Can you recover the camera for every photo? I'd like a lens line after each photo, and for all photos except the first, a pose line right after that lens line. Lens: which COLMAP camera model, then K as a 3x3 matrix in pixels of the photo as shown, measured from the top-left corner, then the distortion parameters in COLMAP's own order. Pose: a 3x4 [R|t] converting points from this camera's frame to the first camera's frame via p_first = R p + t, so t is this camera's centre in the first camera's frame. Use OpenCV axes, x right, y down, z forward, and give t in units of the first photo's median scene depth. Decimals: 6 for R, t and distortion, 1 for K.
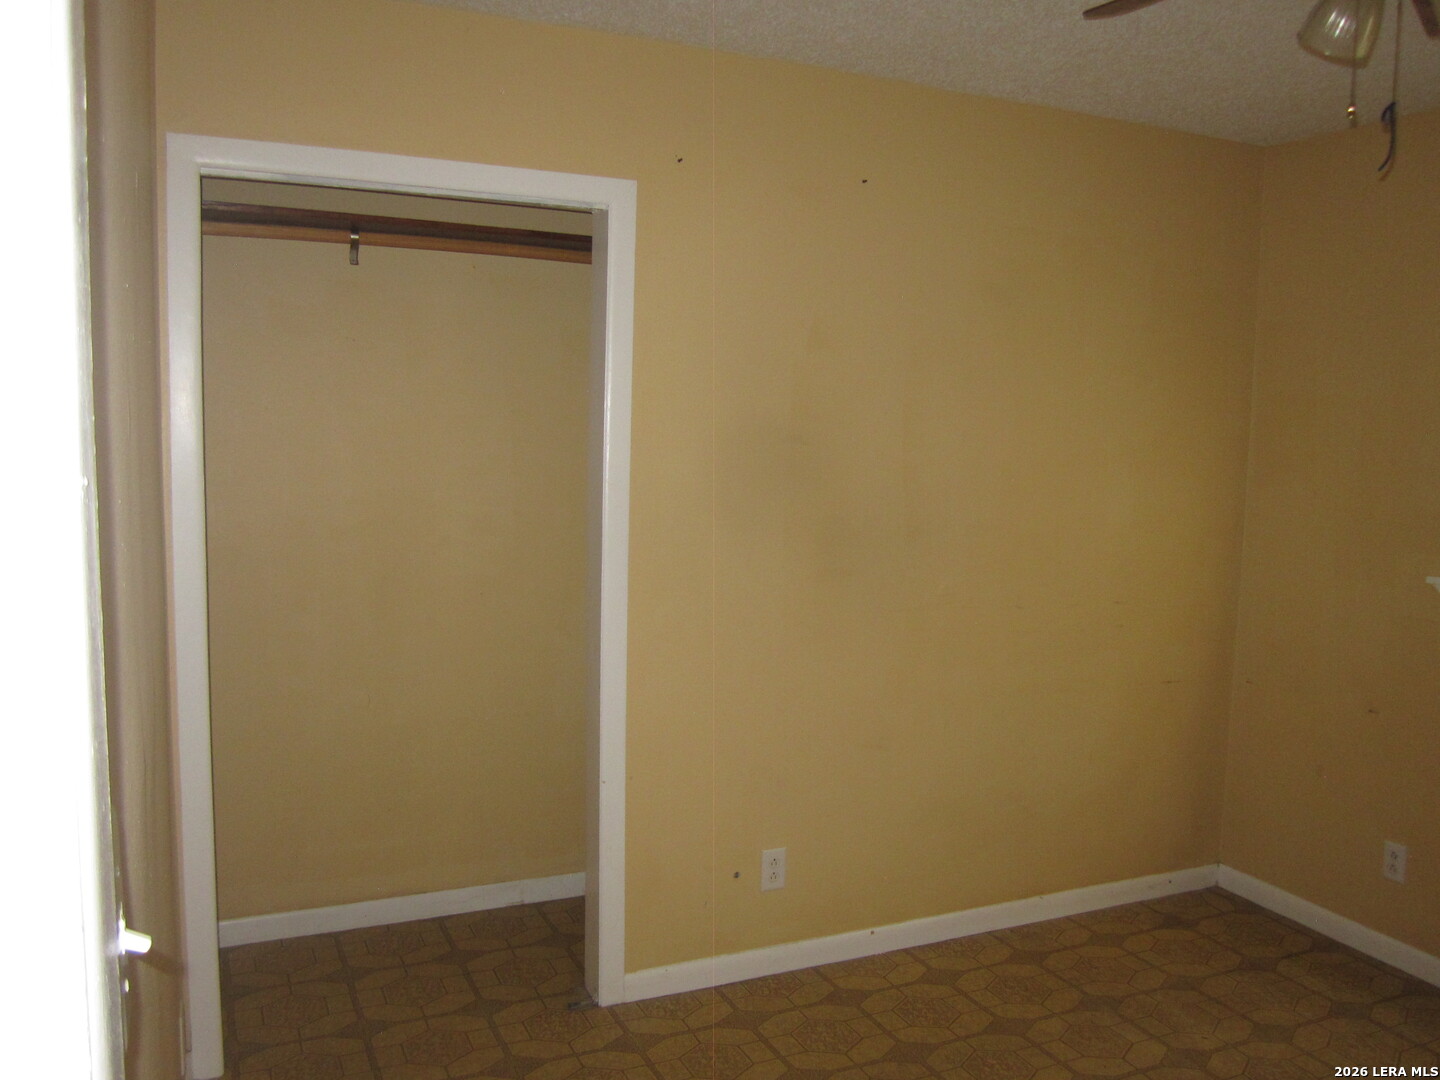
lens RADIAL K [[1193.8, 0, 722.7], [0, 1193.8, 536.5], [0, 0, 1]] dist [-0.070271, 0.032826]
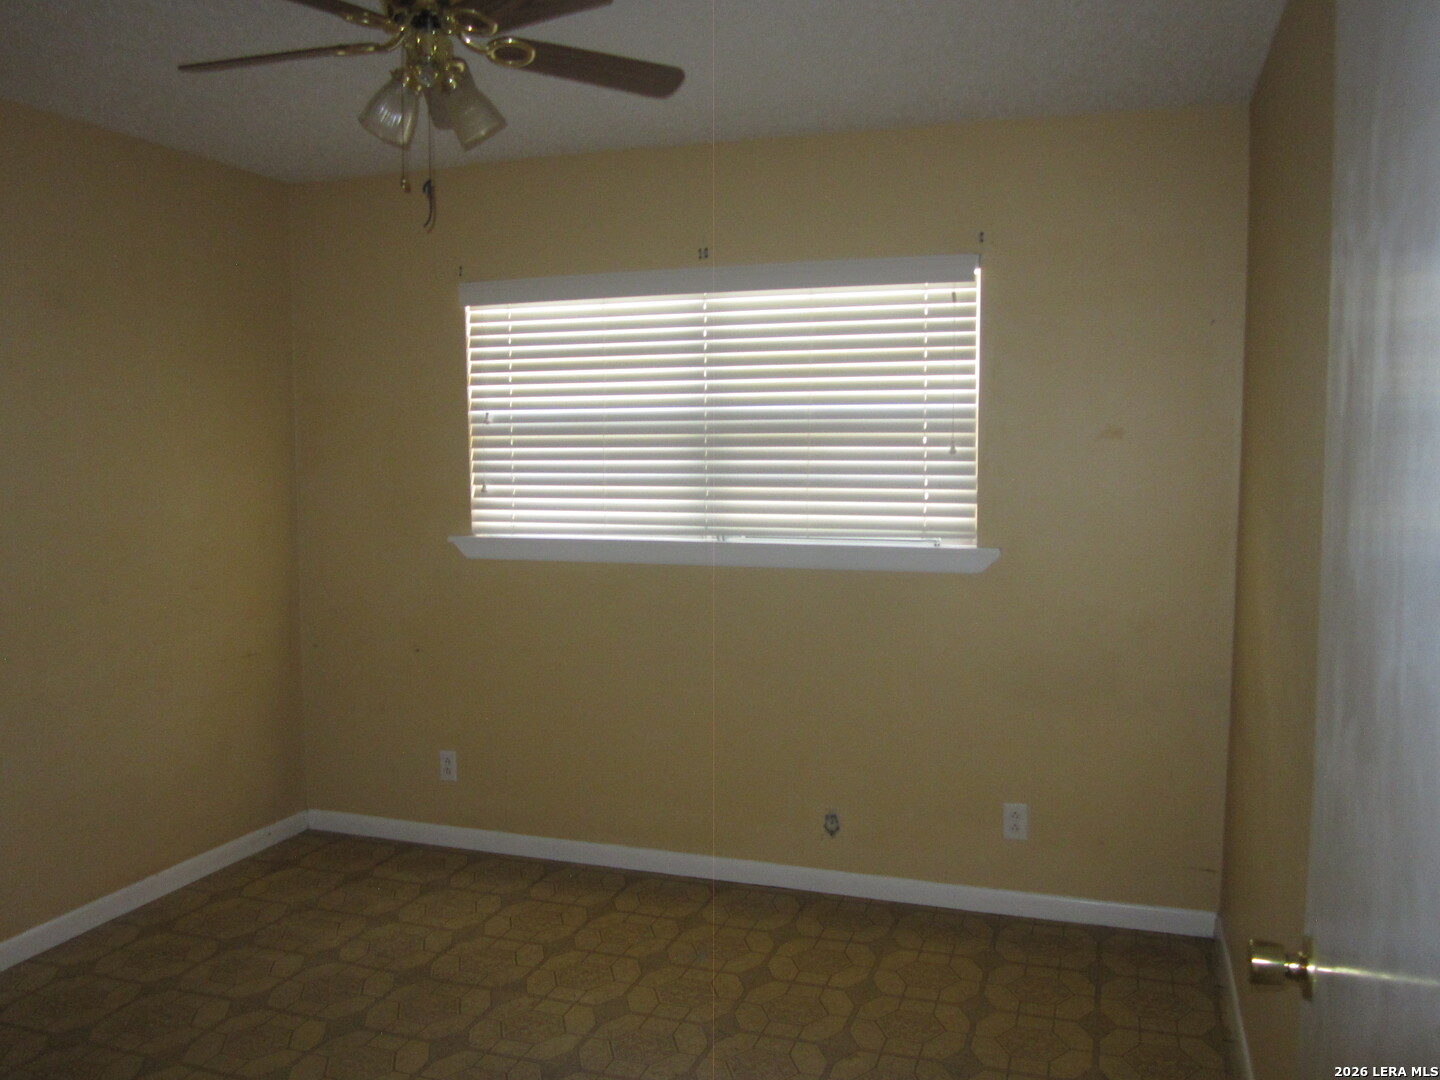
lens RADIAL K [[1193.8, 0, 717.5], [0, 1193.8, 536.0], [0, 0, 1]] dist [-0.070271, 0.032826]
pose [[0.691320, -0.081396, 0.717950, -0.124727], [0.089995, 0.995597, 0.026216, 0.025012], [-0.716923, 0.046488, 0.695601, -0.112721]]
